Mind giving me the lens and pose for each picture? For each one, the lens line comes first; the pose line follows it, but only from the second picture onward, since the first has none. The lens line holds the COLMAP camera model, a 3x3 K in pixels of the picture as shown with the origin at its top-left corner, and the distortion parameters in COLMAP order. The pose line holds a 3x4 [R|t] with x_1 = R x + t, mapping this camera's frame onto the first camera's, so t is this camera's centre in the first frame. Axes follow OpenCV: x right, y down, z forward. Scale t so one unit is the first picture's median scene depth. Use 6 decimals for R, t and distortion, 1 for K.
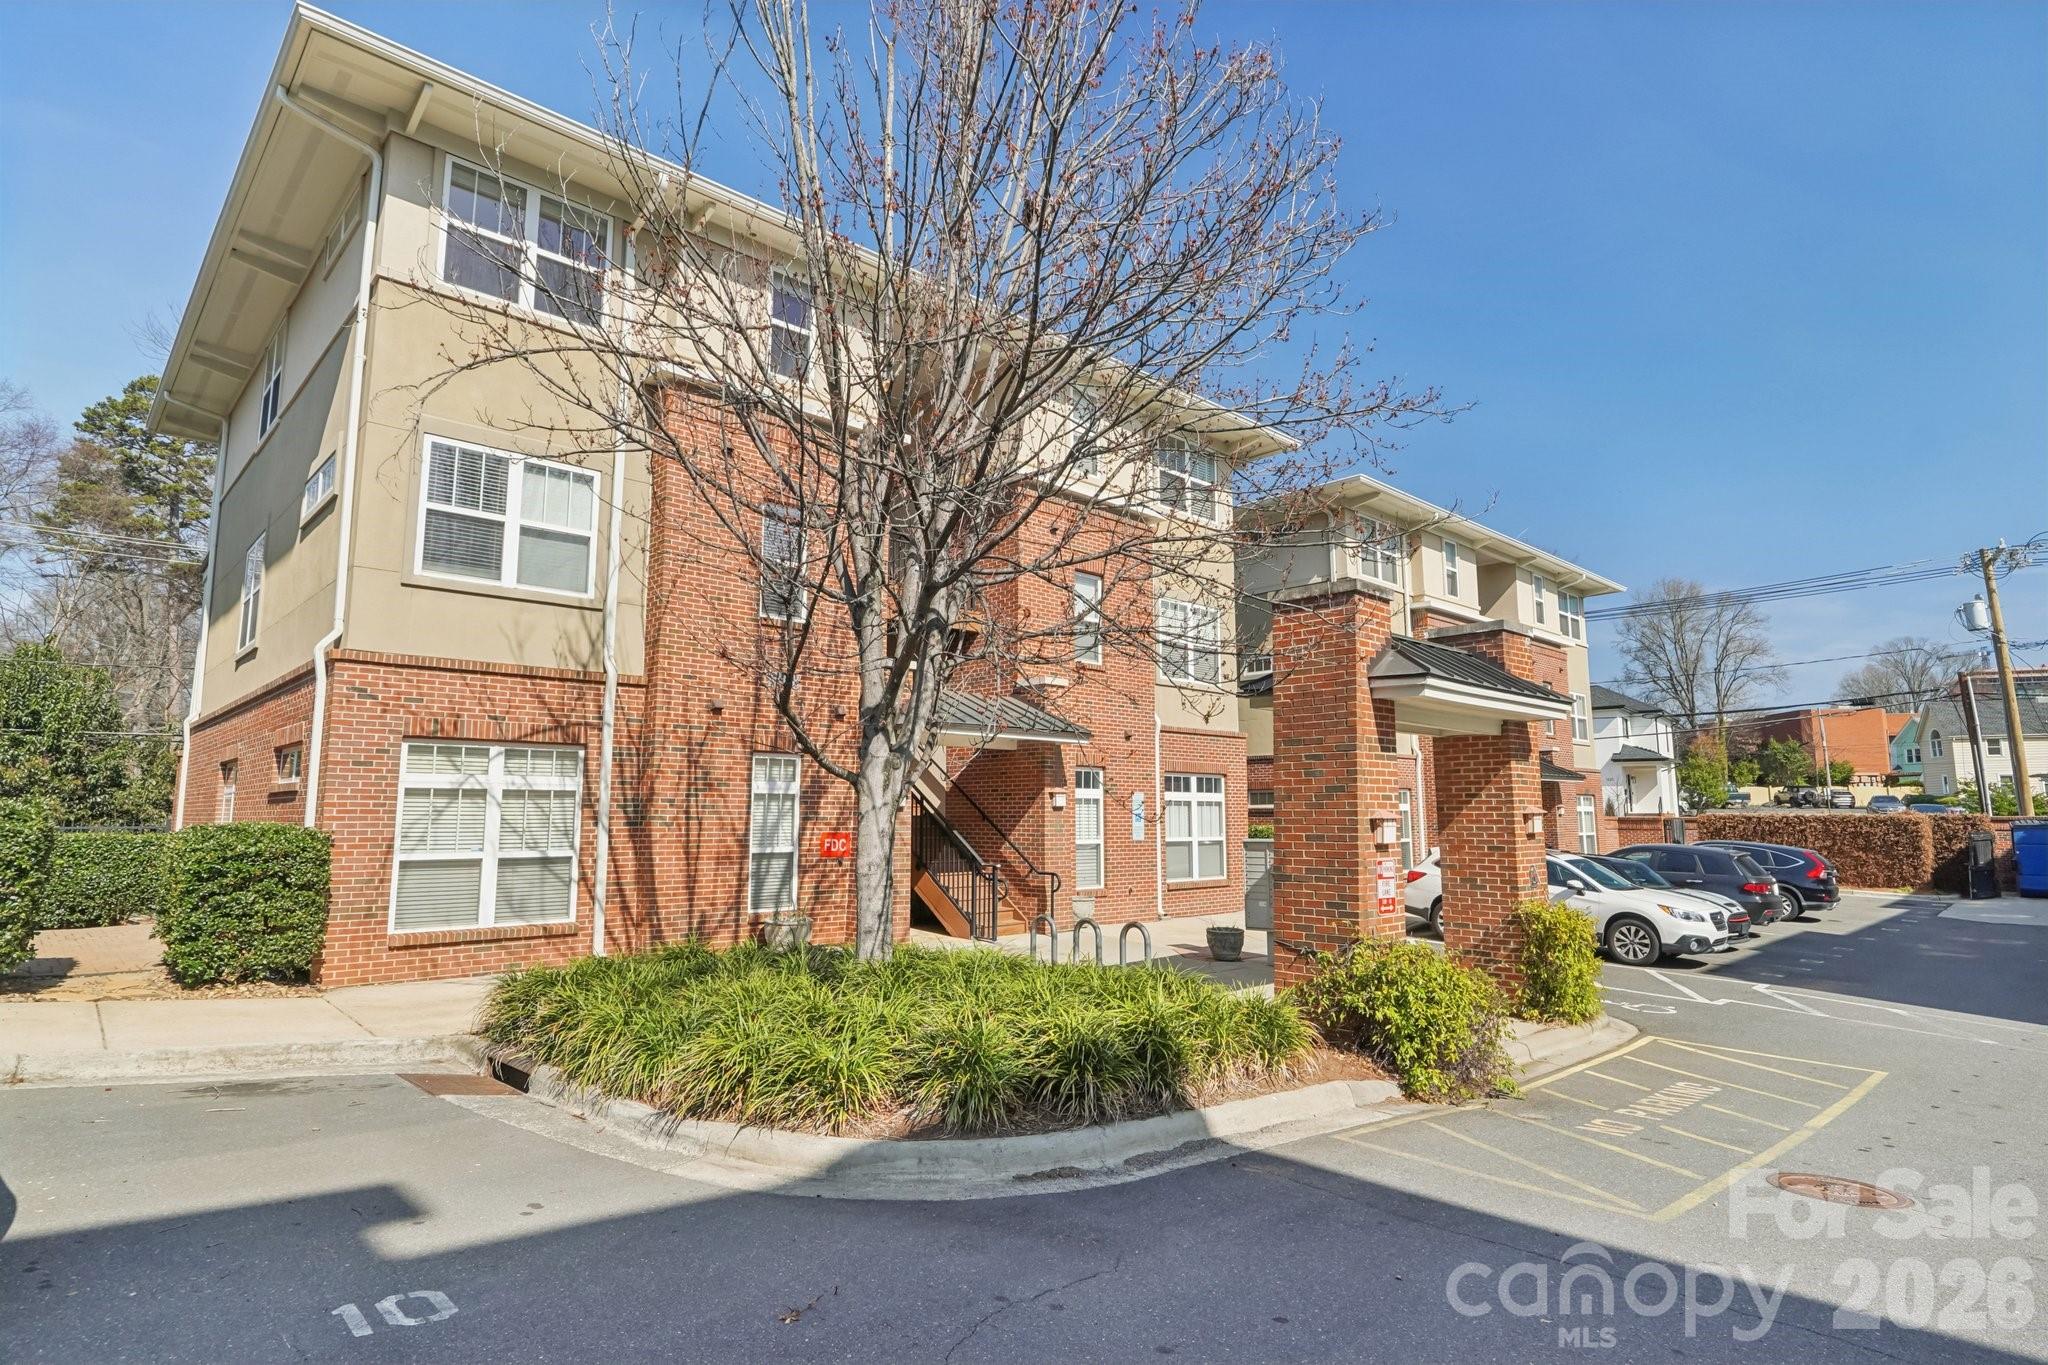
lens RADIAL K [[1079.3, 0, 1024.0], [0, 1079.3, 682.5], [0, 0, 1]] dist [-0.011785, 0.000028]
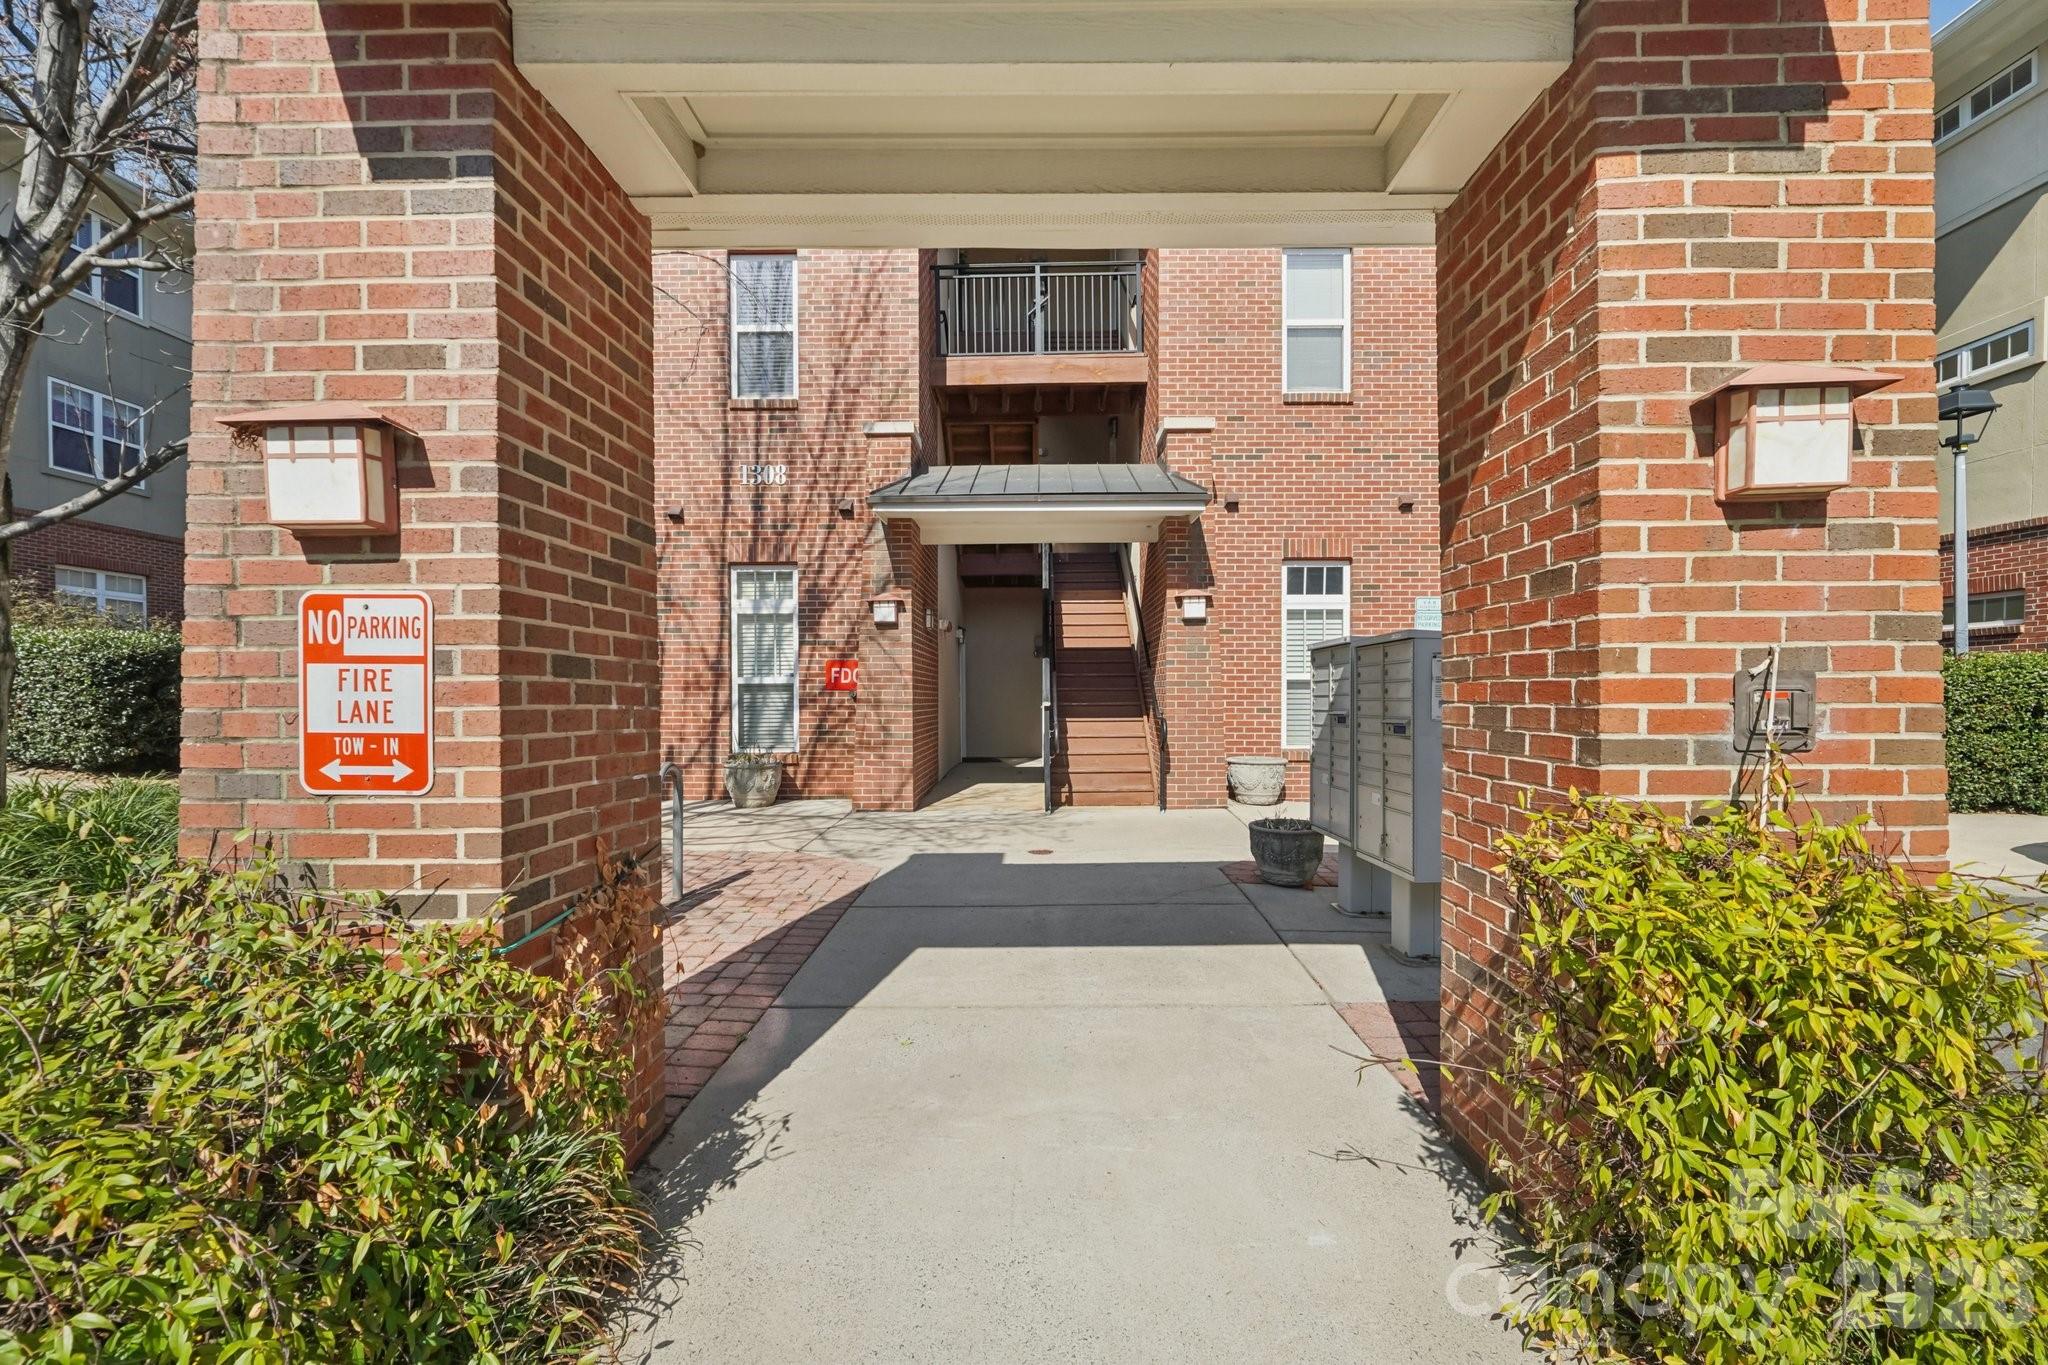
lens RADIAL K [[905.6, 0, 1029.5], [0, 905.6, 706.6], [0, 0, 1]] dist [-0.006345, 0.000191]
pose [[0.715254, 0.003777, -0.698854, 0.455687], [0.091065, 0.990956, 0.098558, 0.139570], [0.692906, -0.134136, 0.708441, 0.716211]]
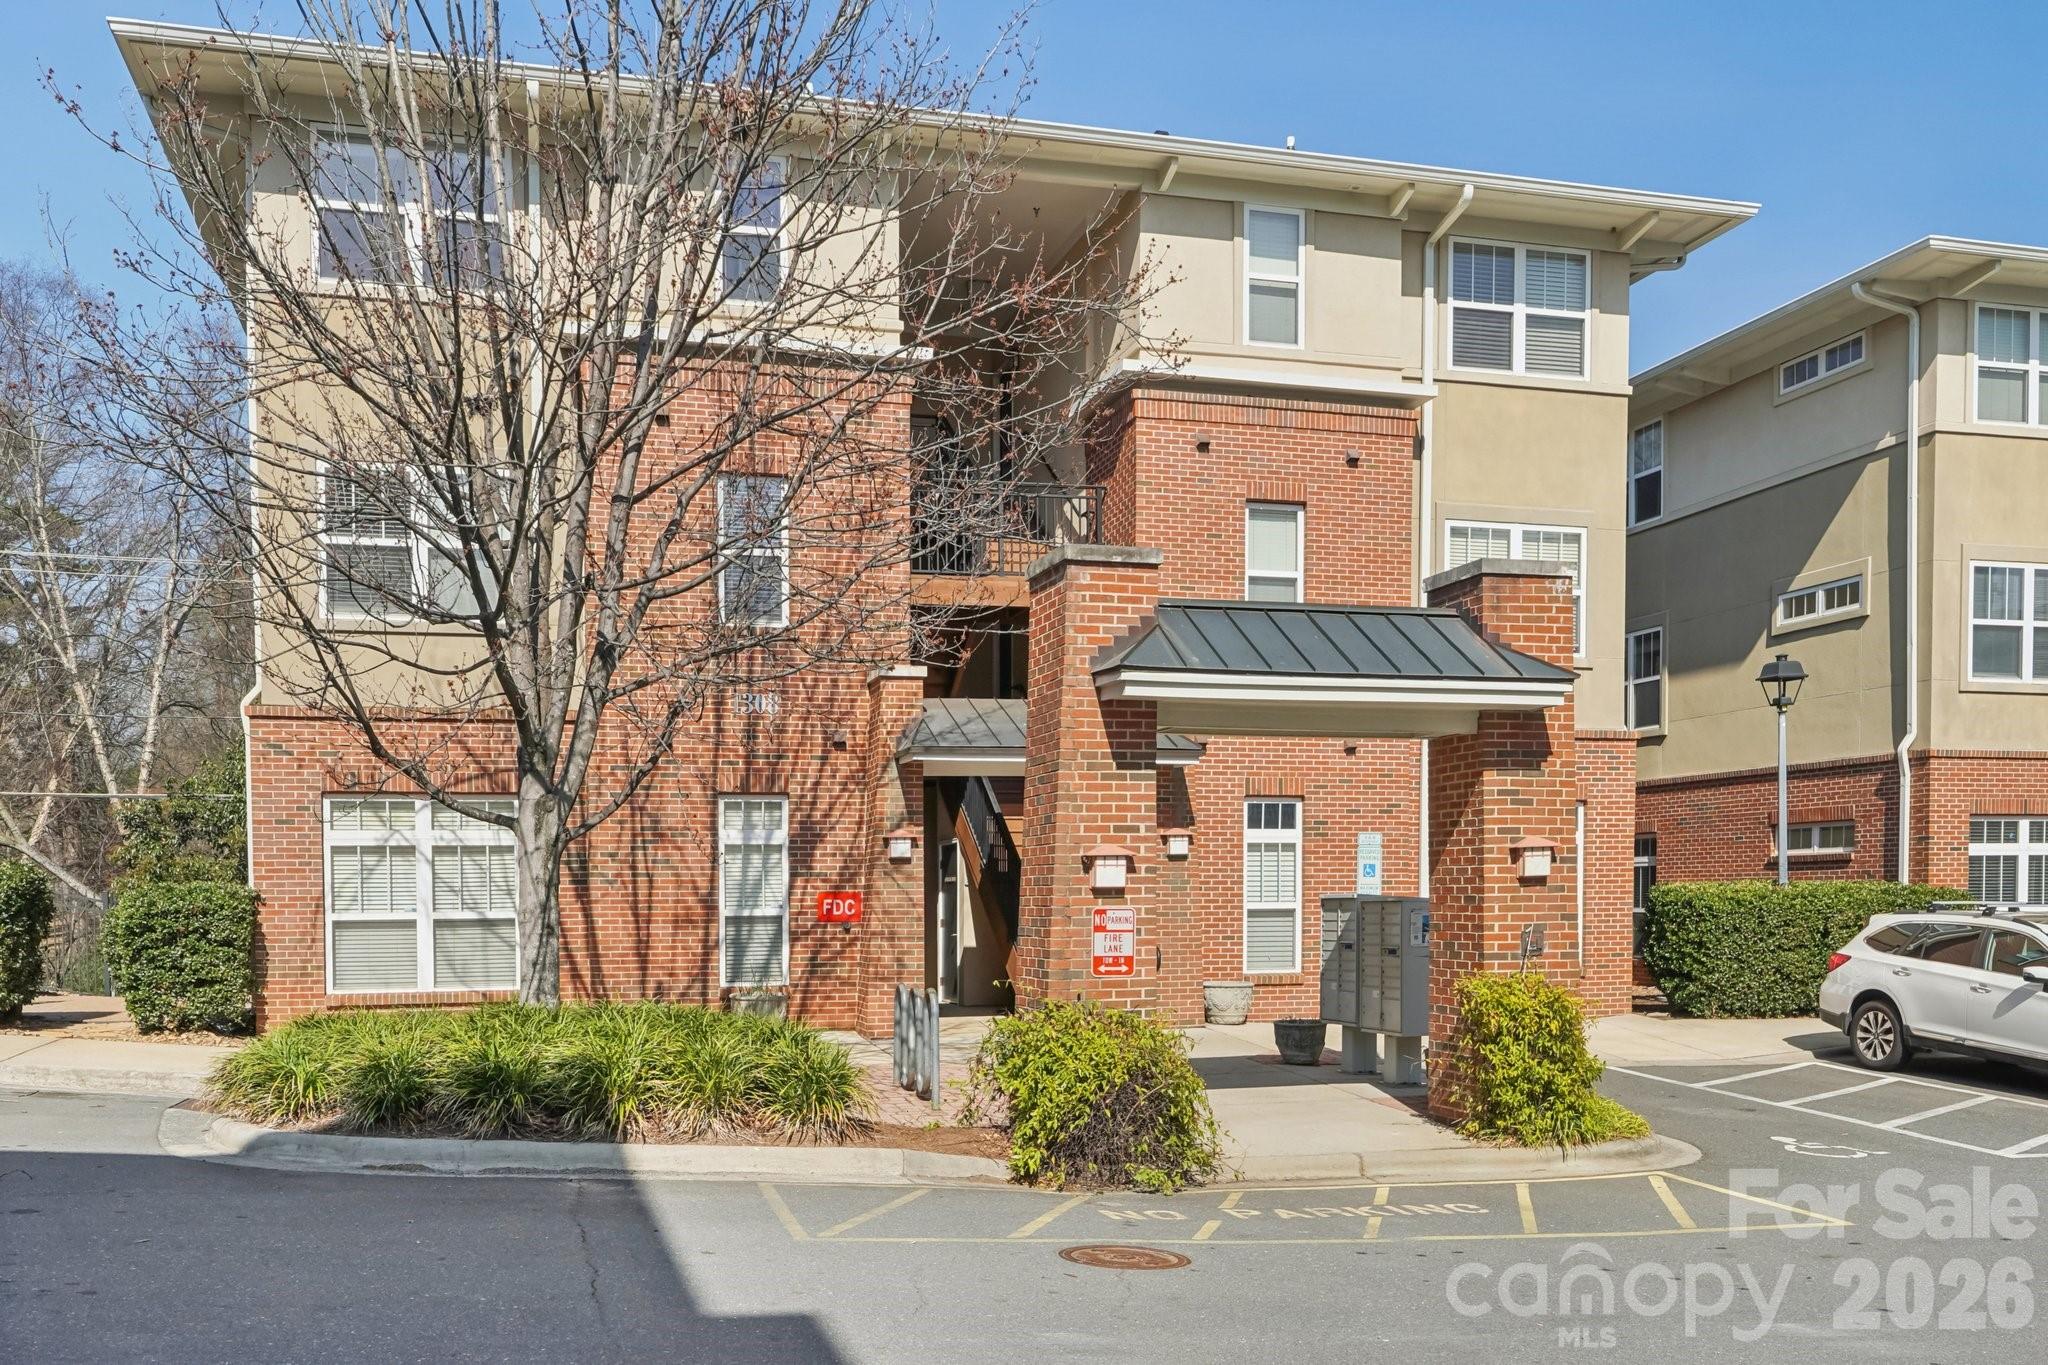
lens RADIAL K [[1850.6, 0, 1019.6], [0, 1850.6, 996.0], [0, 0, 1]] dist [-0.005738, 0.004000]
pose [[0.883518, 0.016646, -0.468102, 0.680872], [0.067027, 0.984590, 0.161522, 0.003849], [0.463578, -0.174083, 0.868787, -0.161306]]
